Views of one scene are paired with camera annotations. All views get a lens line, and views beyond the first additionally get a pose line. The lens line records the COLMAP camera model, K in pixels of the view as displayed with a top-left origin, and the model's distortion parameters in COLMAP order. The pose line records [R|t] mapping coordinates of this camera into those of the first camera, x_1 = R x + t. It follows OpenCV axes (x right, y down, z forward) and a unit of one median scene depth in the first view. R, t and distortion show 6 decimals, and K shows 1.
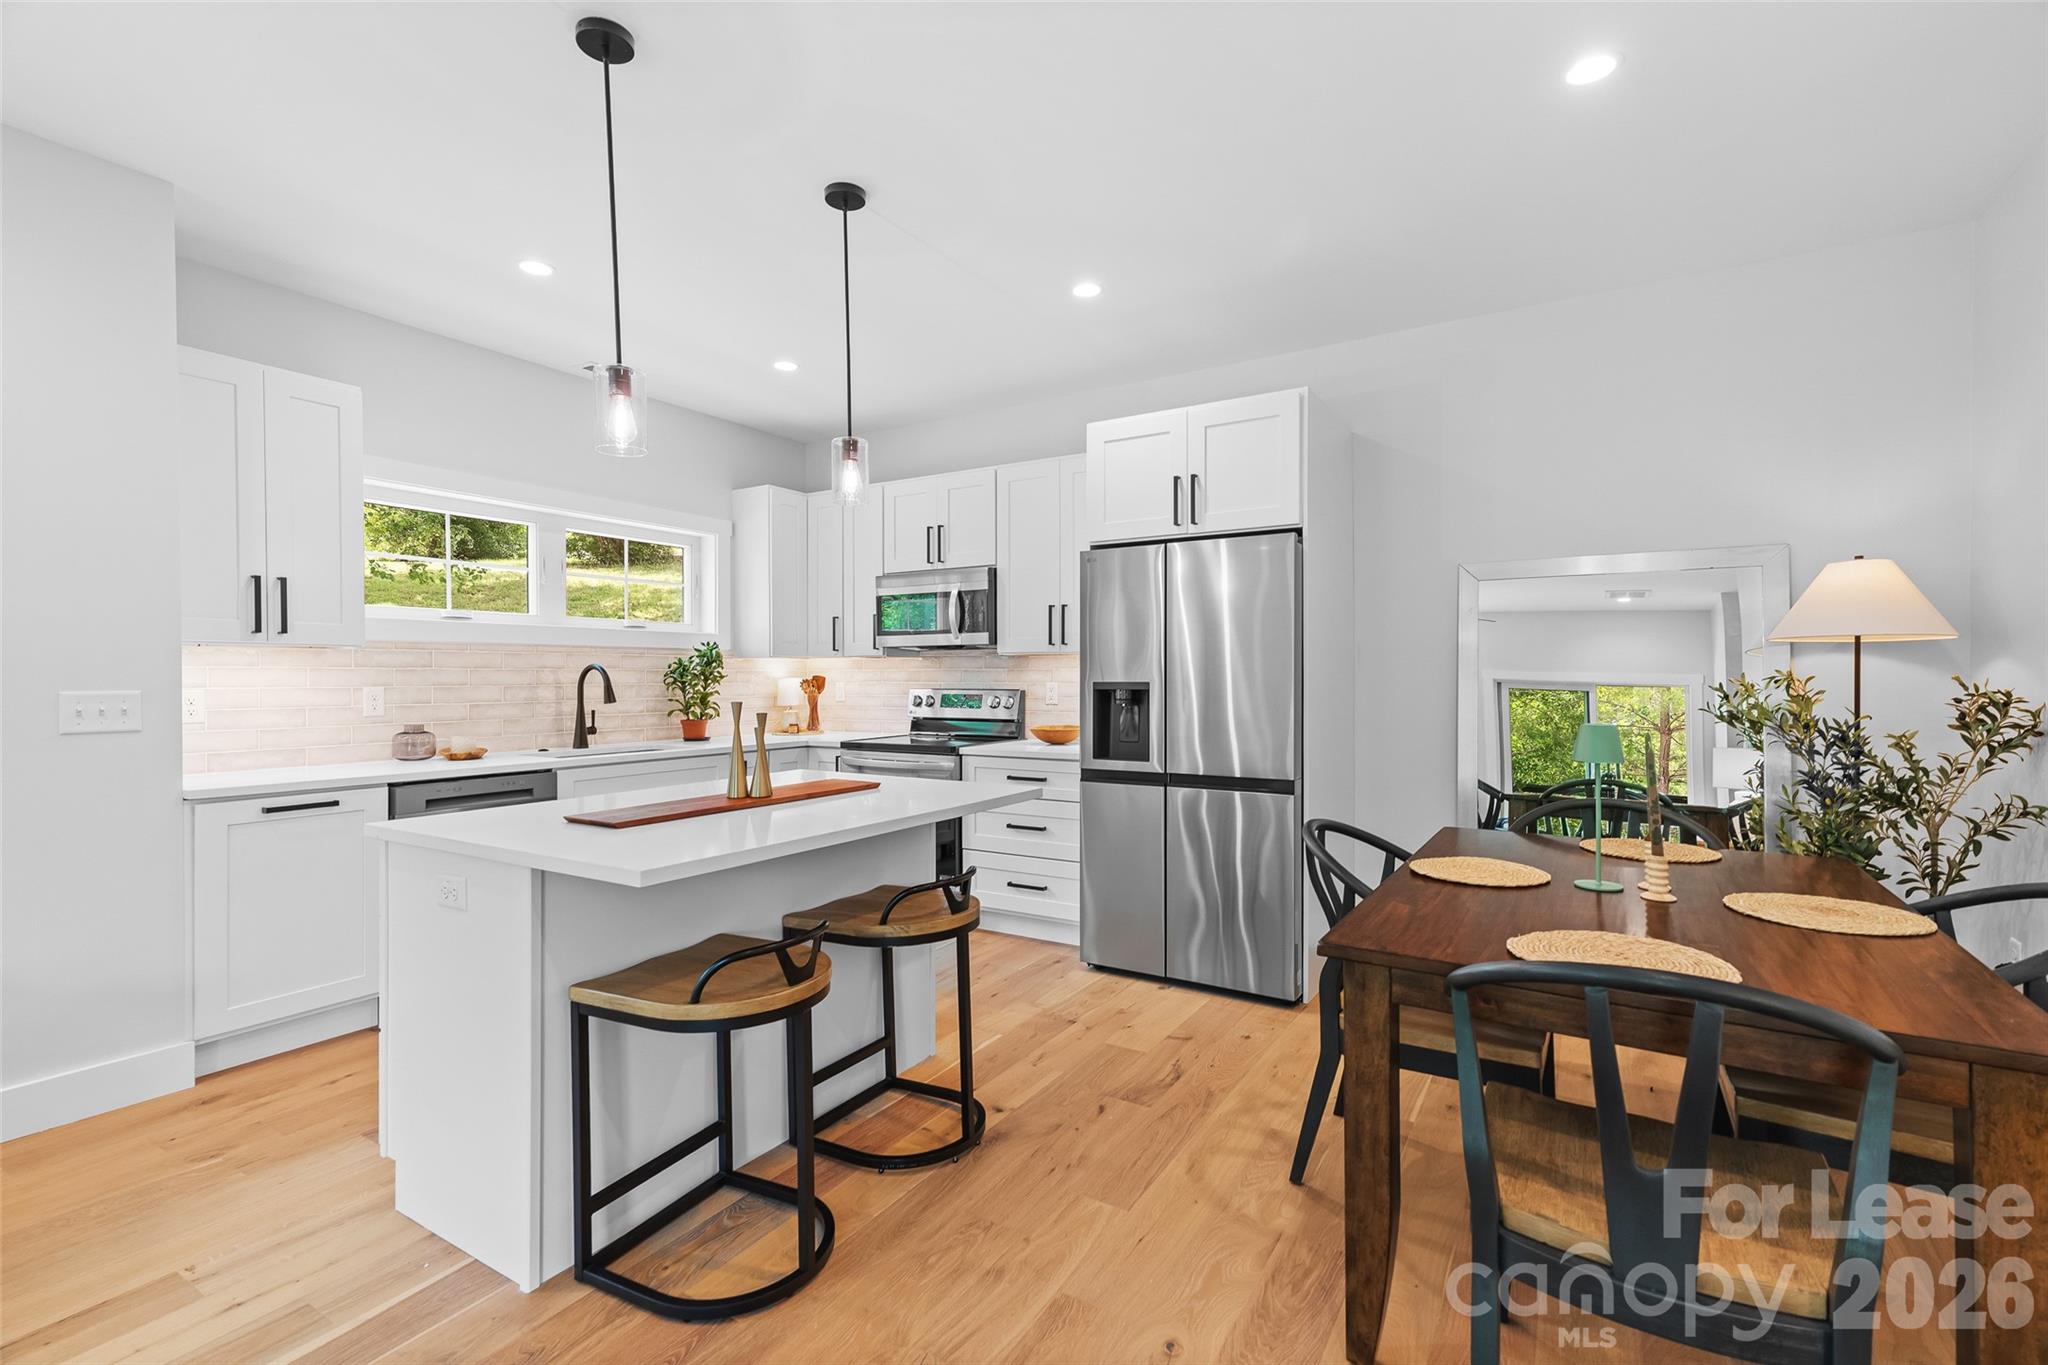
lens RADIAL K [[925.9, 0, 1024.0], [0, 925.9, 682.5], [0, 0, 1]] dist [0.014353, 0.000074]
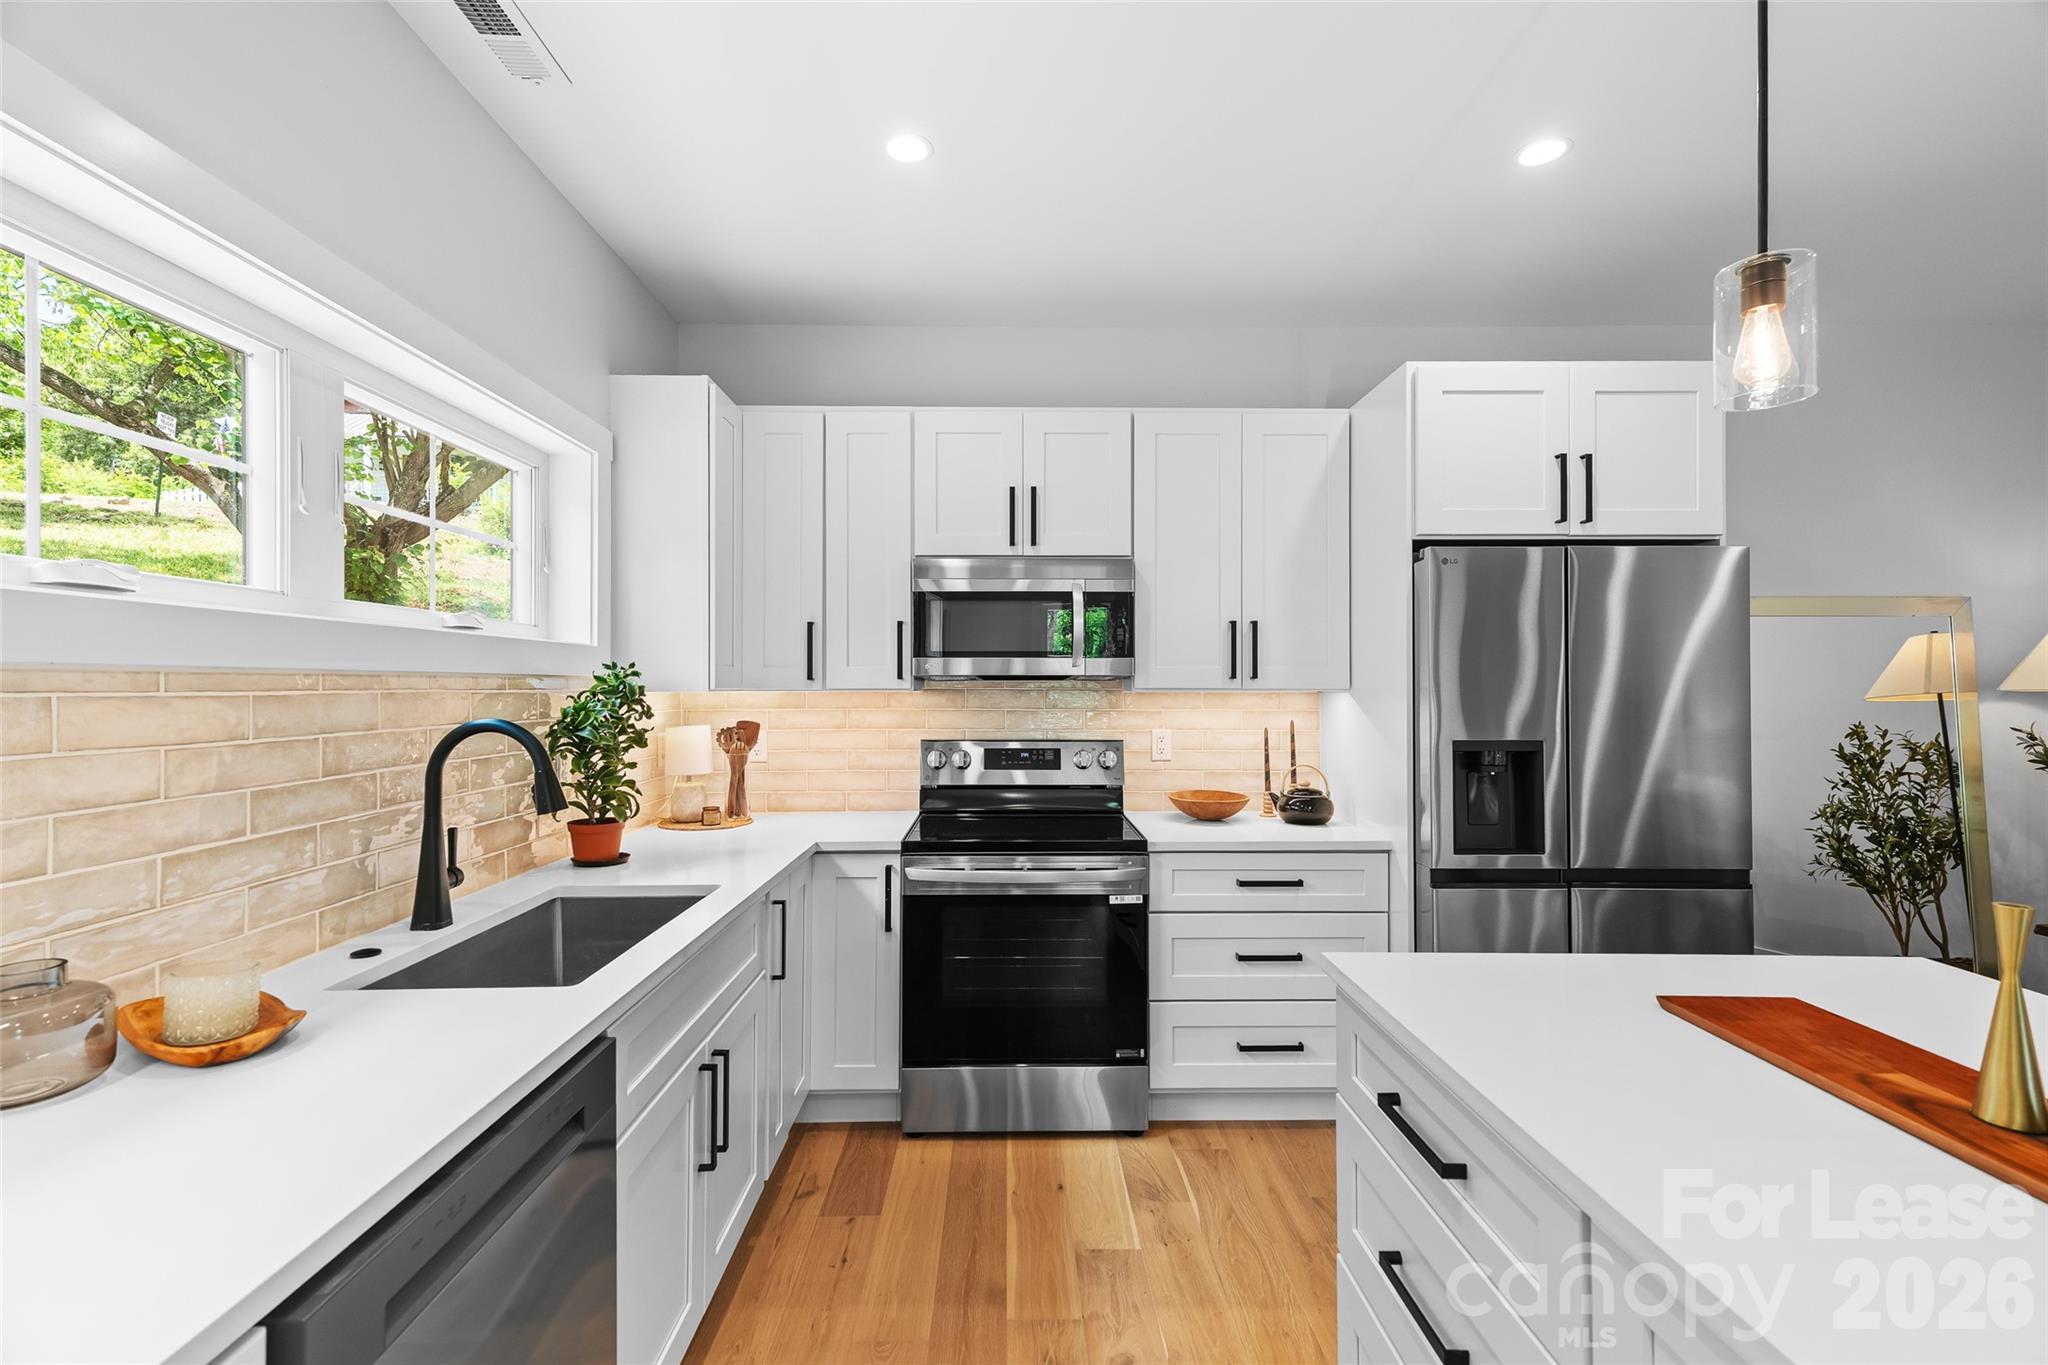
lens RADIAL K [[910.4, 0, 1024.0], [0, 910.4, 682.5], [0, 0, 1]] dist [0.013080, -0.000013]
pose [[0.841998, 0.005343, 0.539455, -0.477431], [0.001569, 0.999922, -0.012353, -0.030383], [-0.539479, 0.011248, 0.841924, 0.523554]]
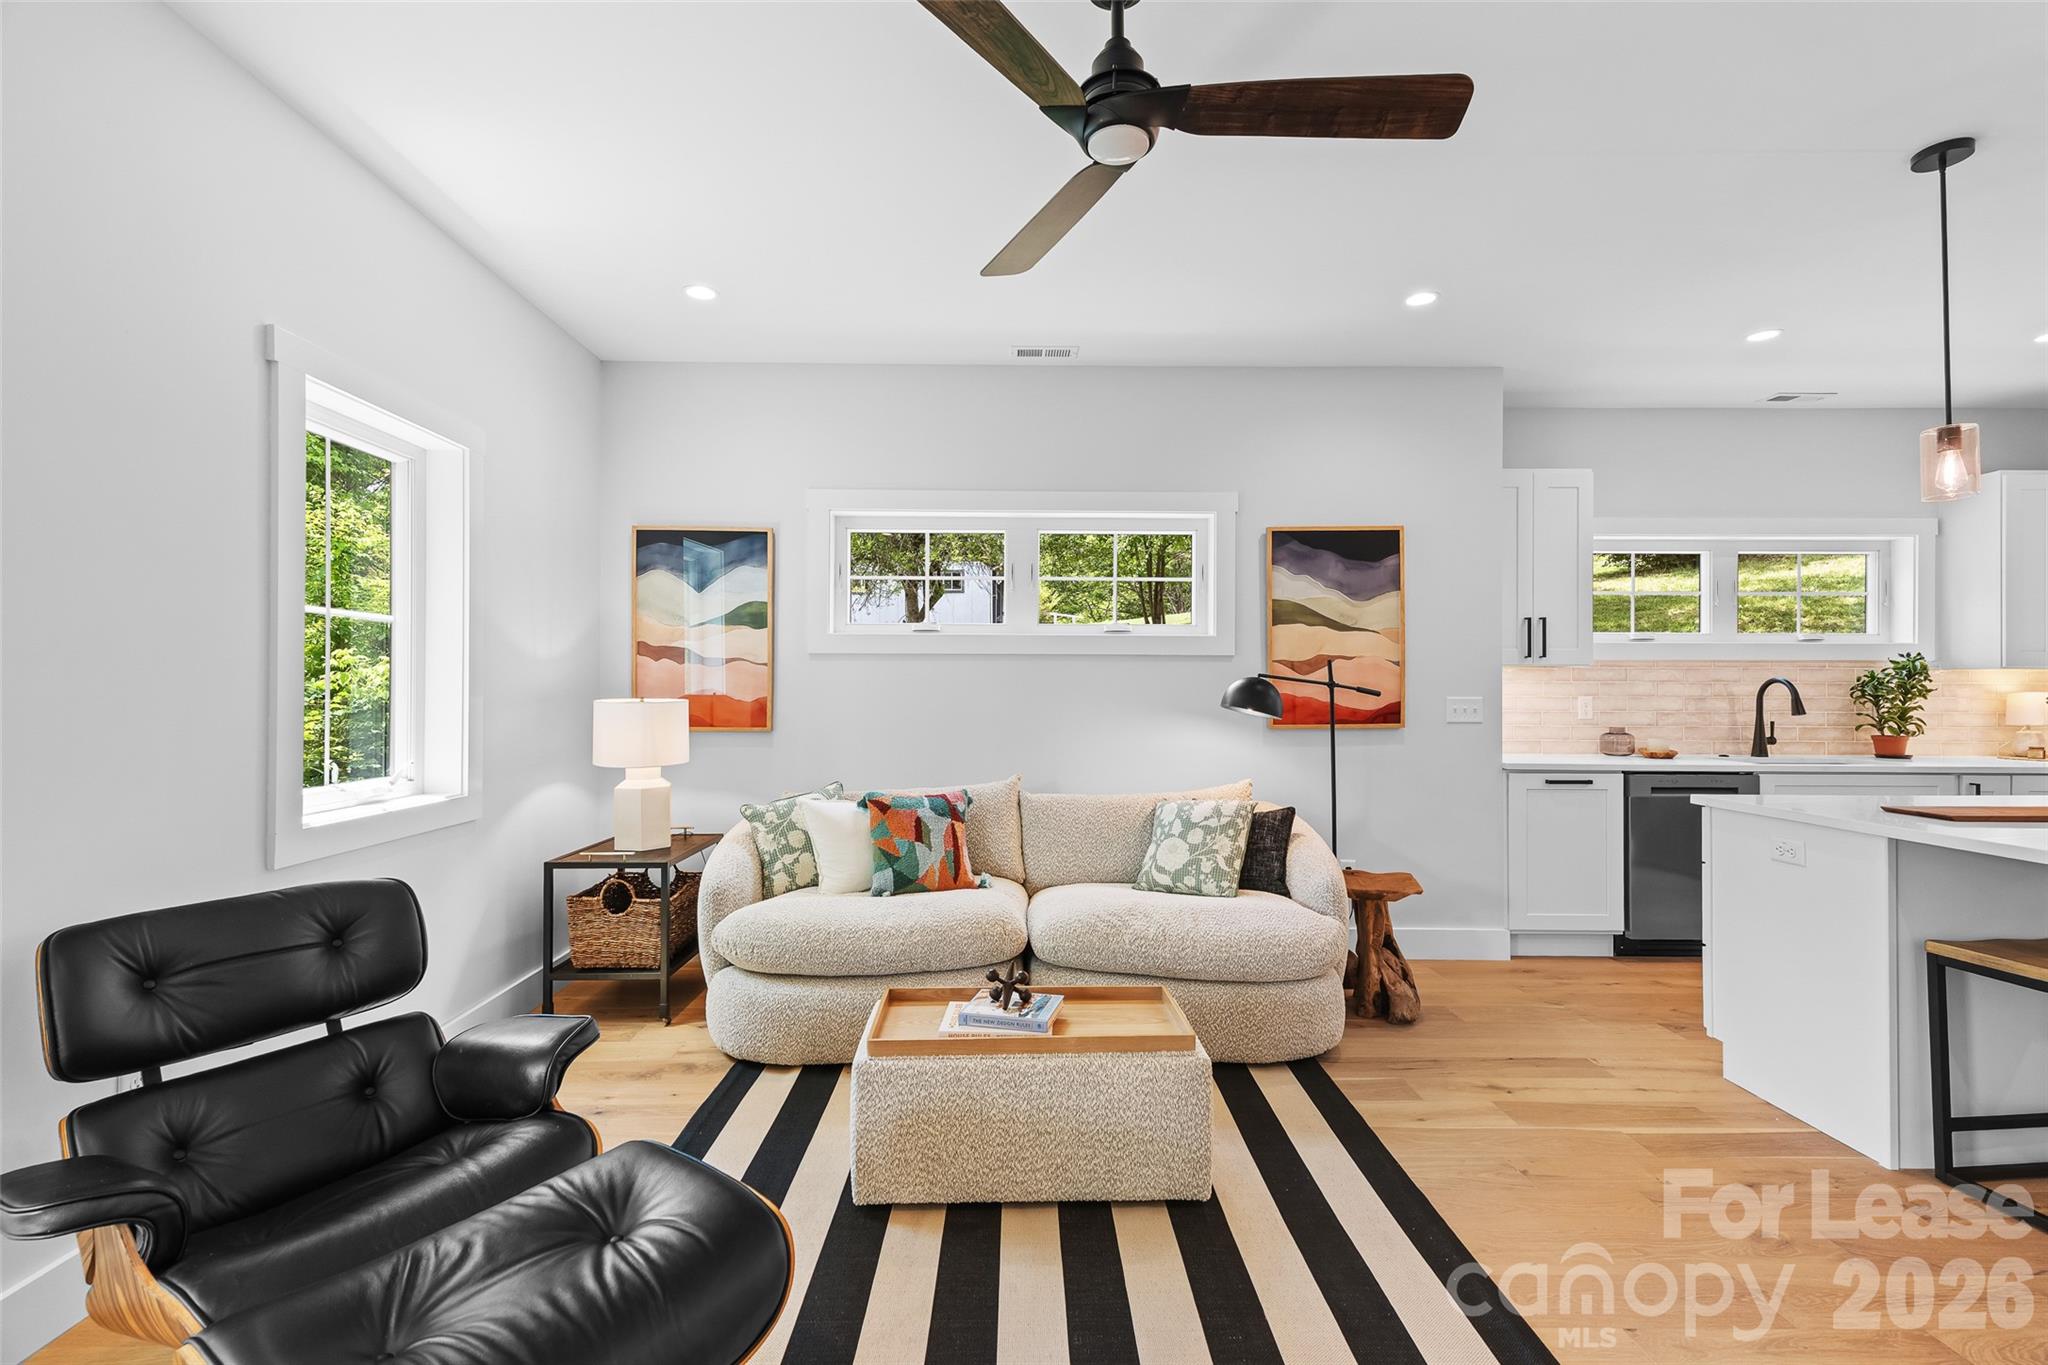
lens RADIAL K [[910.4, 0, 1024.0], [0, 910.4, 682.5], [0, 0, 1]] dist [0.013080, -0.000013]
pose [[0.536216, -0.001423, -0.844079, -0.040058], [-0.010478, 0.999910, -0.008342, 0.003359], [0.844016, 0.013317, 0.536153, -0.281370]]
